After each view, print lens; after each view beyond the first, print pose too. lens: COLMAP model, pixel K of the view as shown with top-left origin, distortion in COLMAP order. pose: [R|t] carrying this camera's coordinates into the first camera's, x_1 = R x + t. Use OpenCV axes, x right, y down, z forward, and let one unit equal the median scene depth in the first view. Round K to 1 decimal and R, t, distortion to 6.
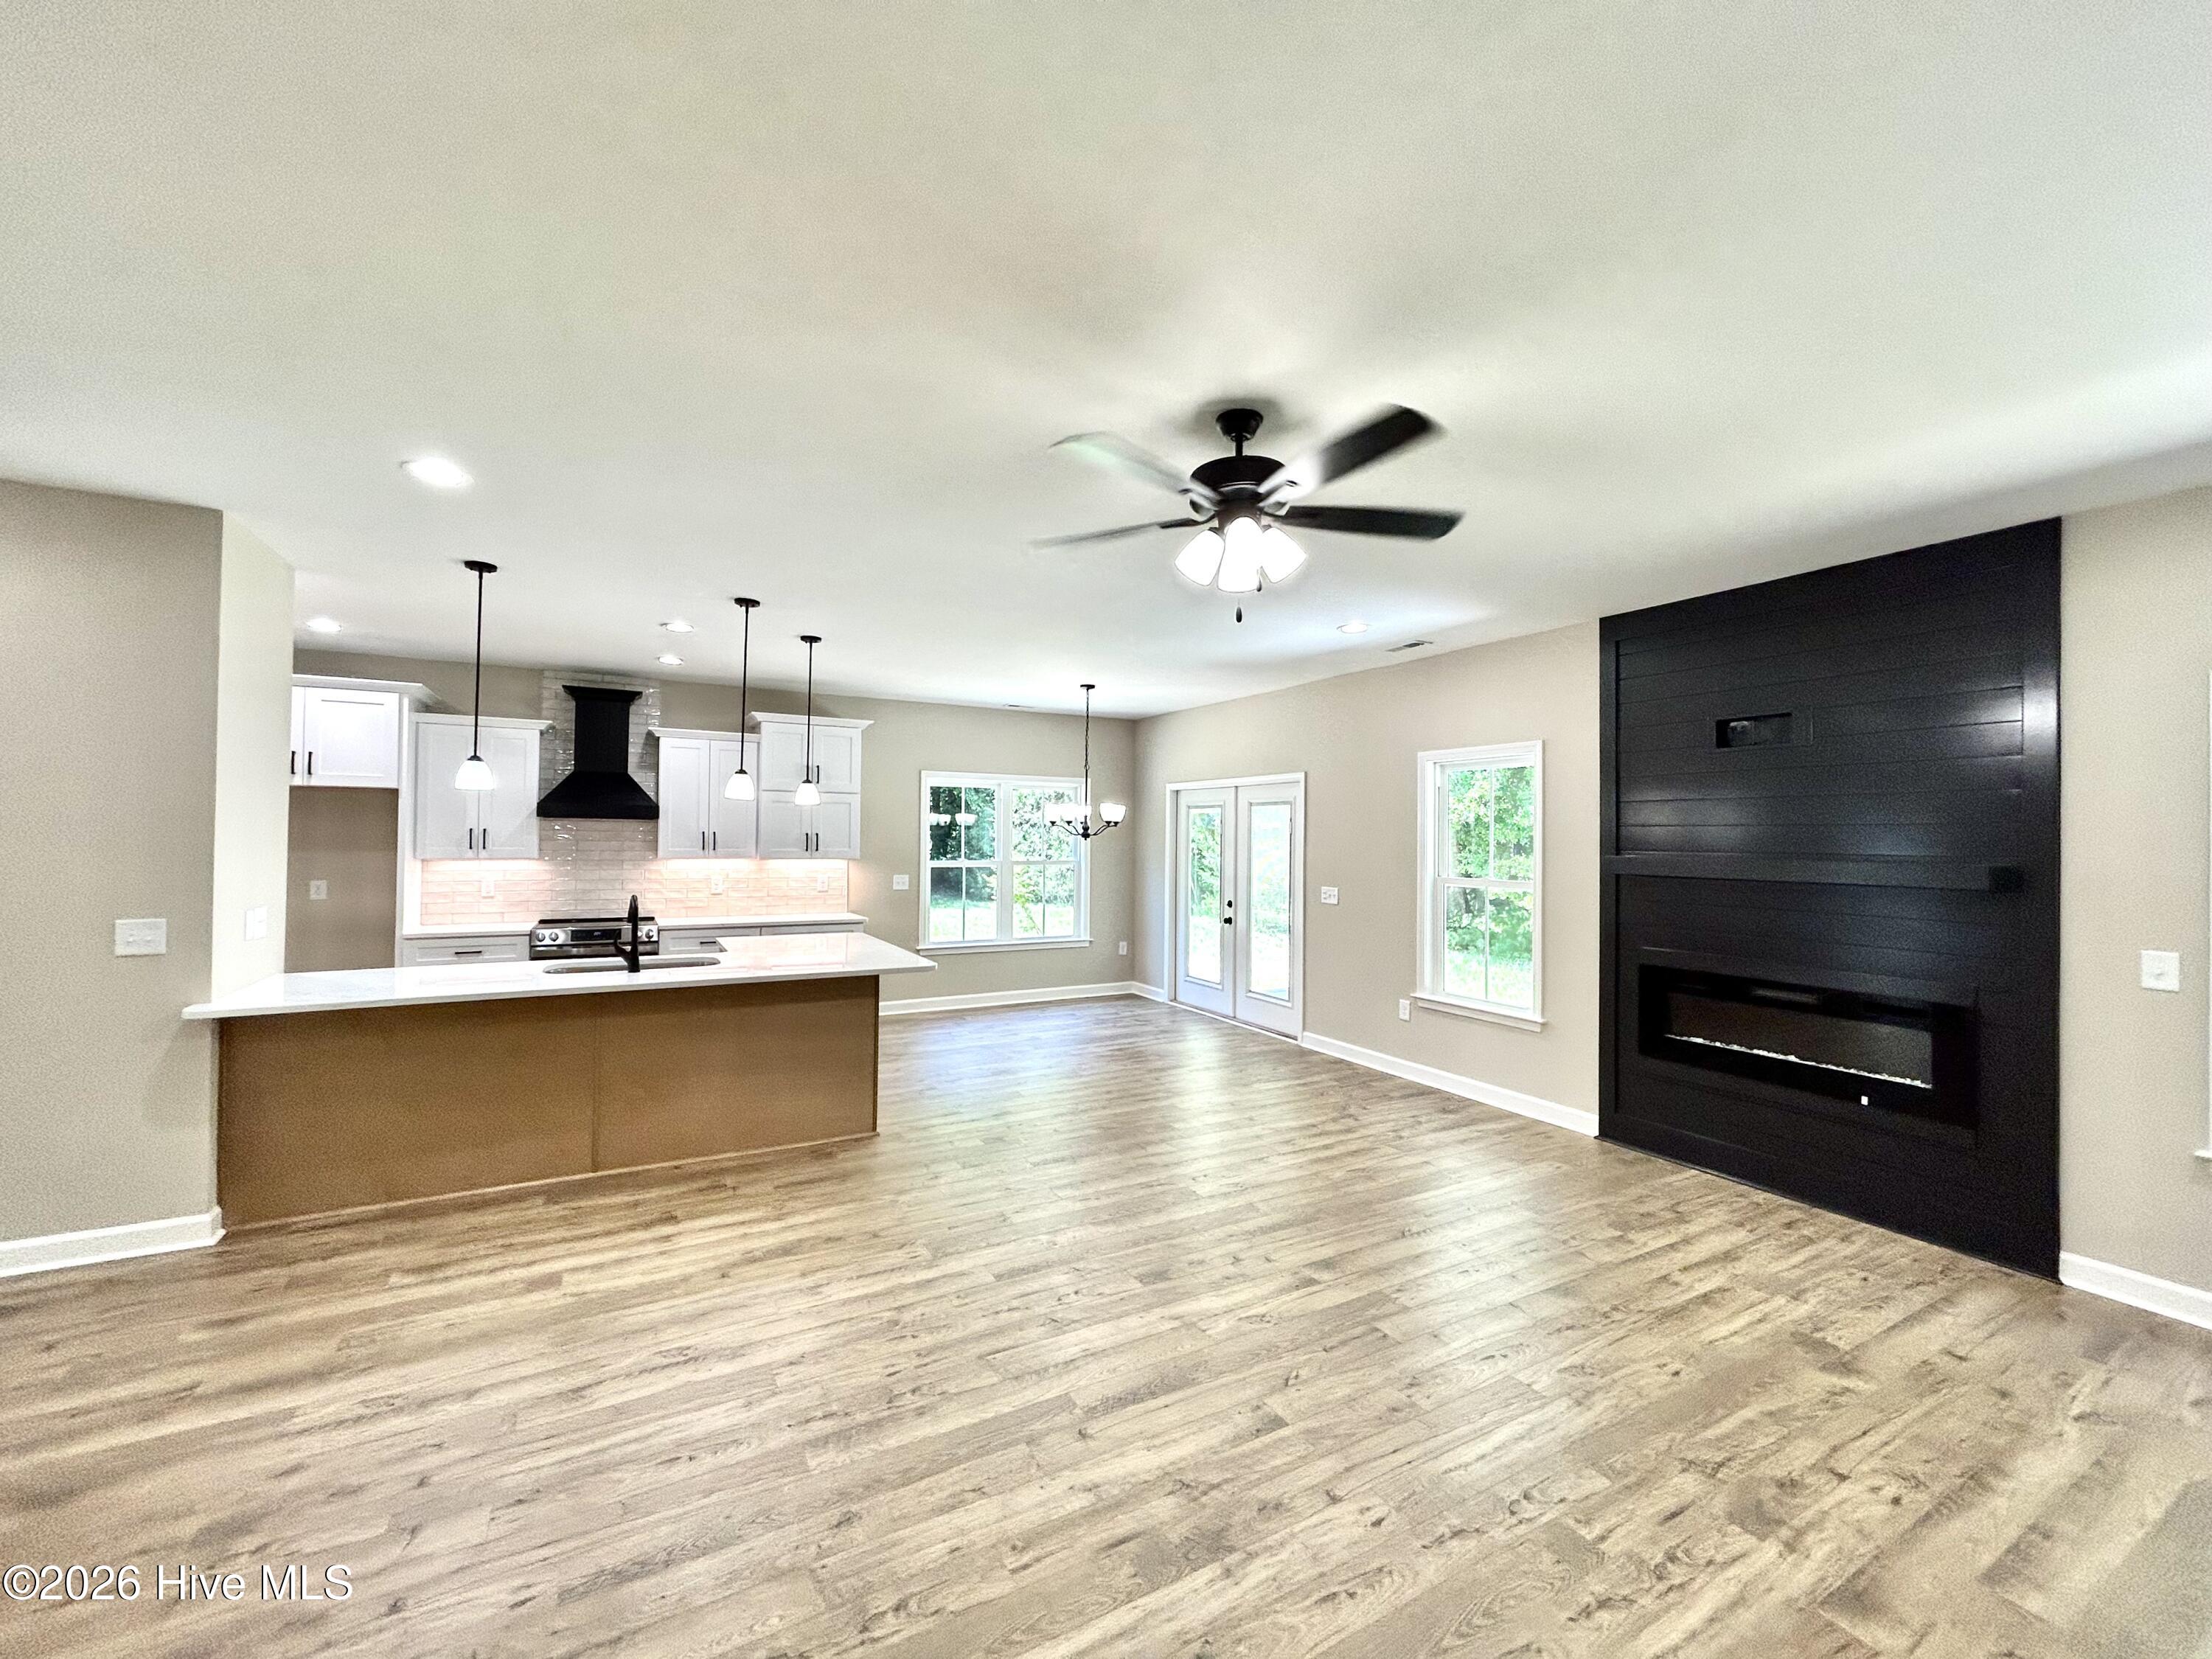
lens RADIAL K [[891.1, 0, 1113.7], [0, 891.1, 822.2], [0, 0, 1]] dist [0.008751, -0.013329]
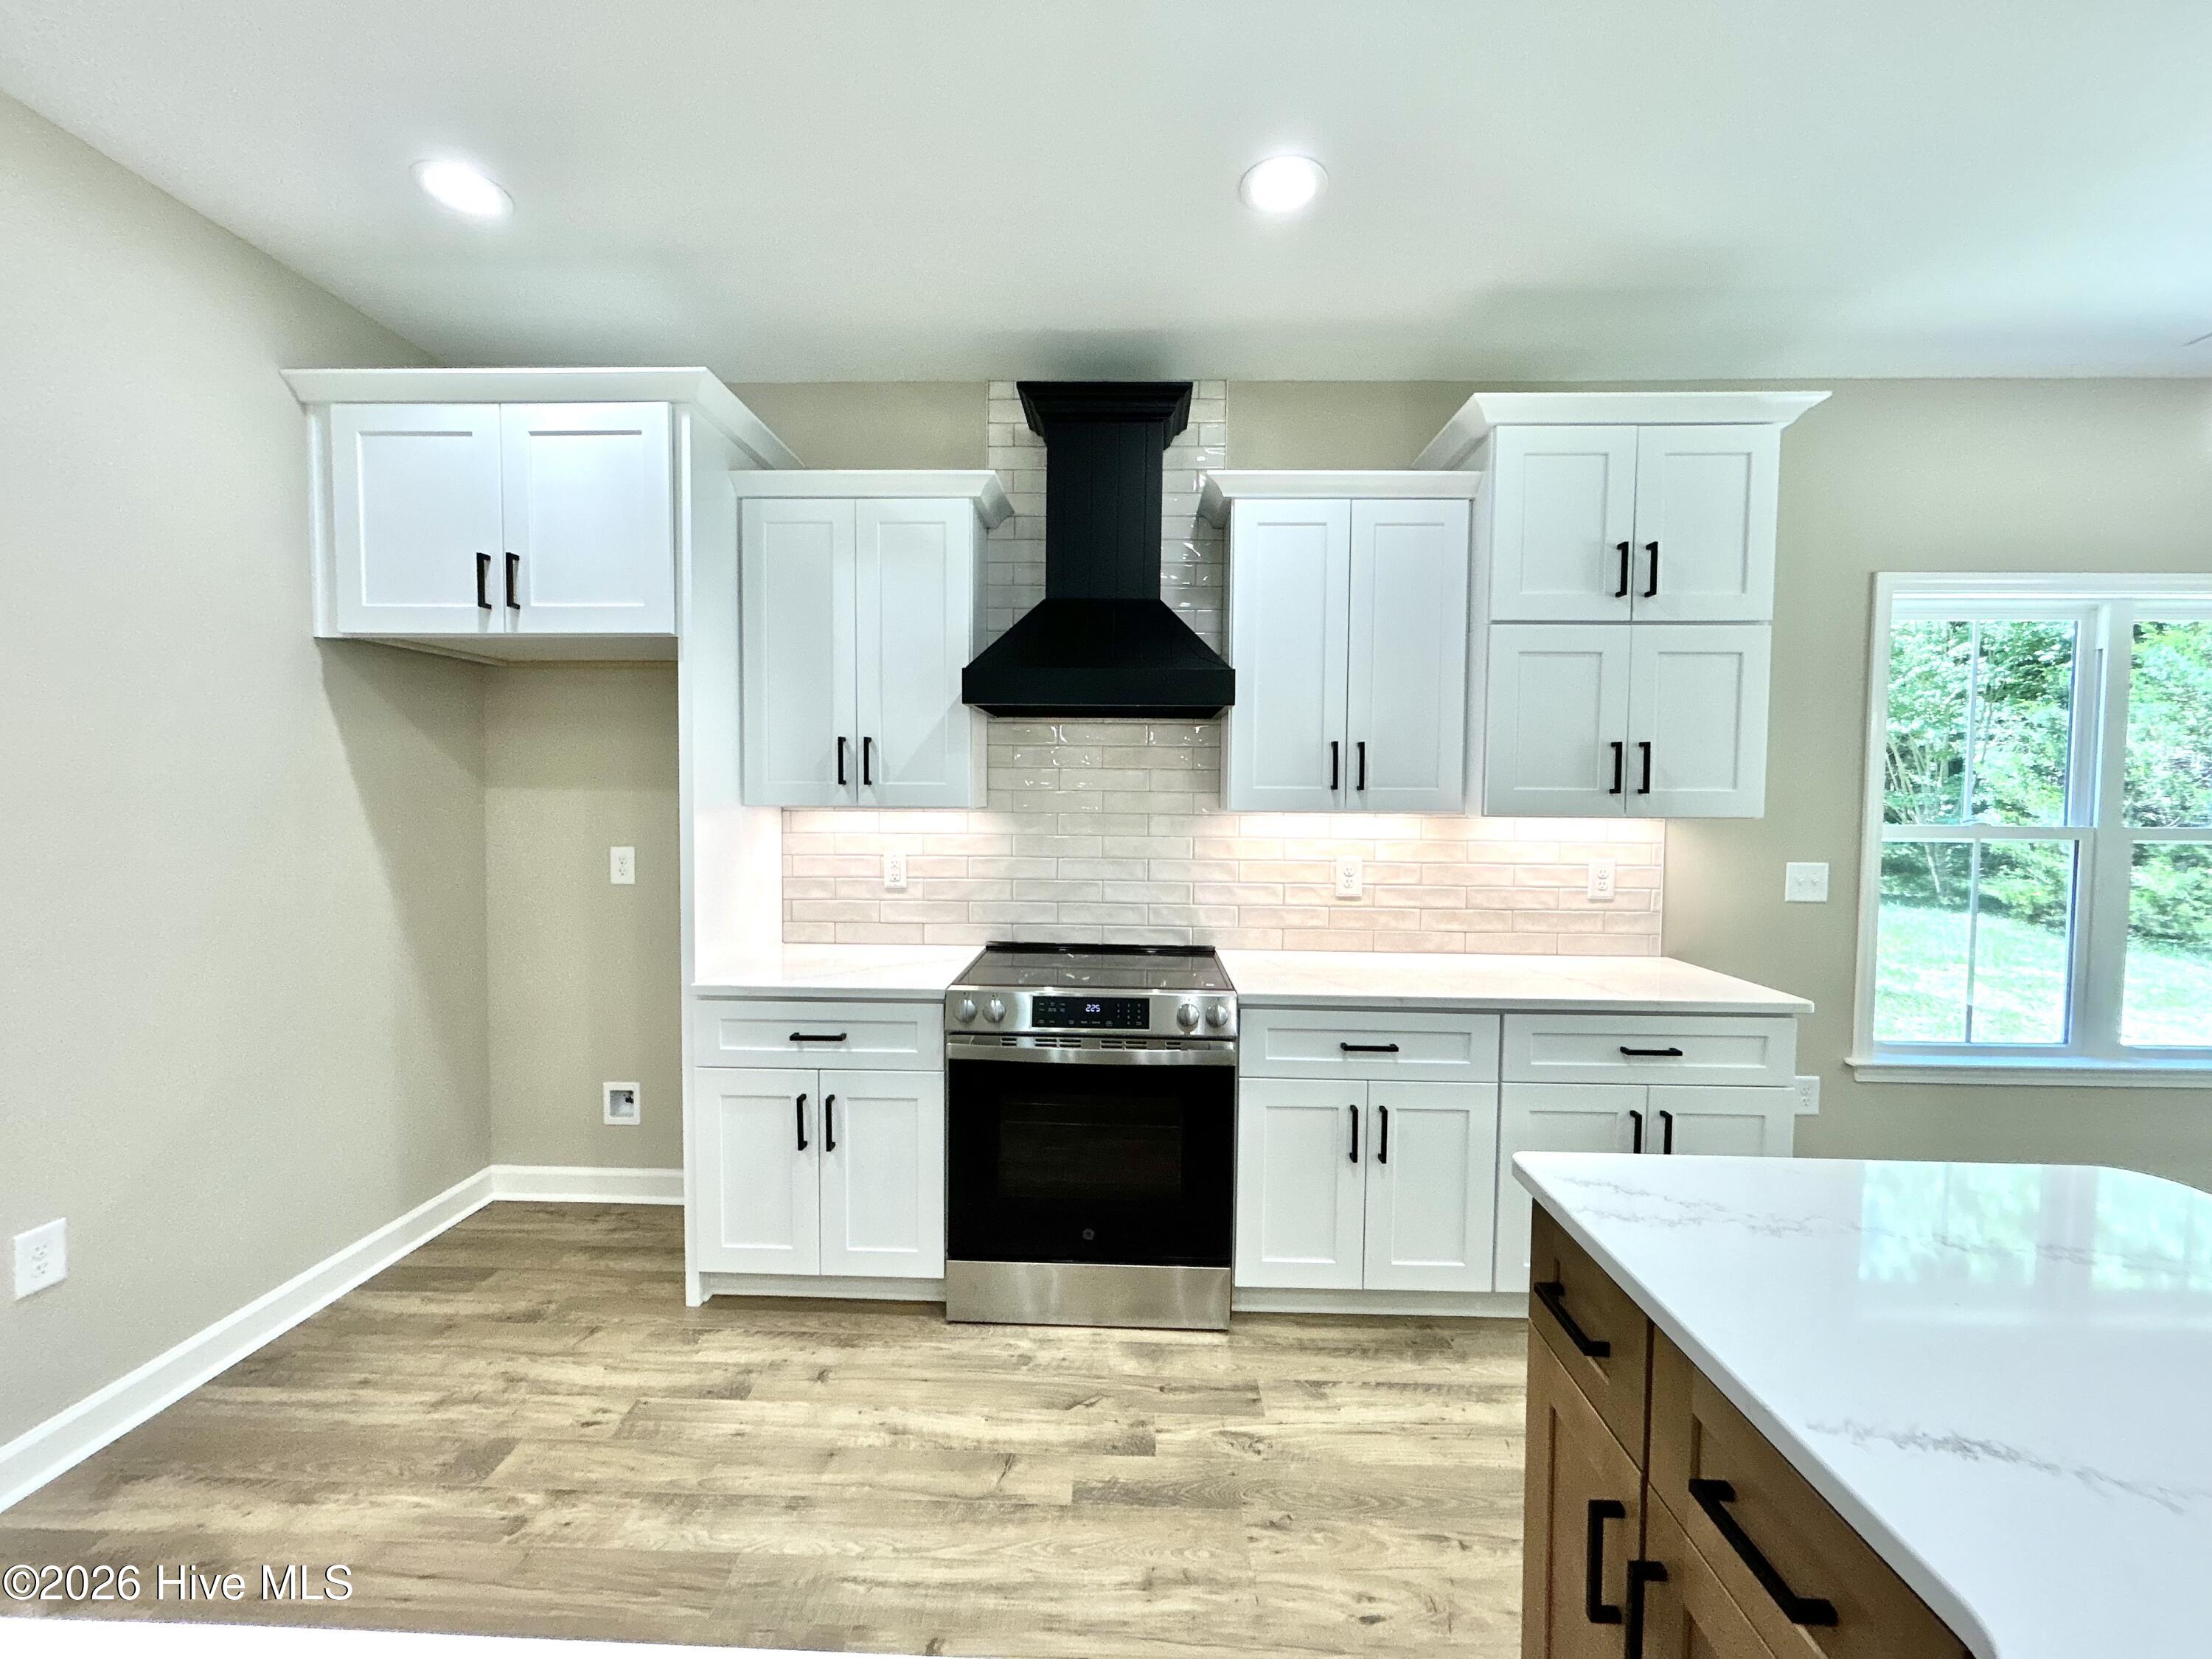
lens RADIAL K [[891.1, 0, 1113.7], [0, 891.1, 822.2], [0, 0, 1]] dist [0.008751, -0.013329]
pose [[0.860793, 0.018594, -0.508616, -0.357432], [0.008710, 0.998648, 0.051249, 0.025277], [0.508881, -0.048545, 0.859467, 0.640951]]
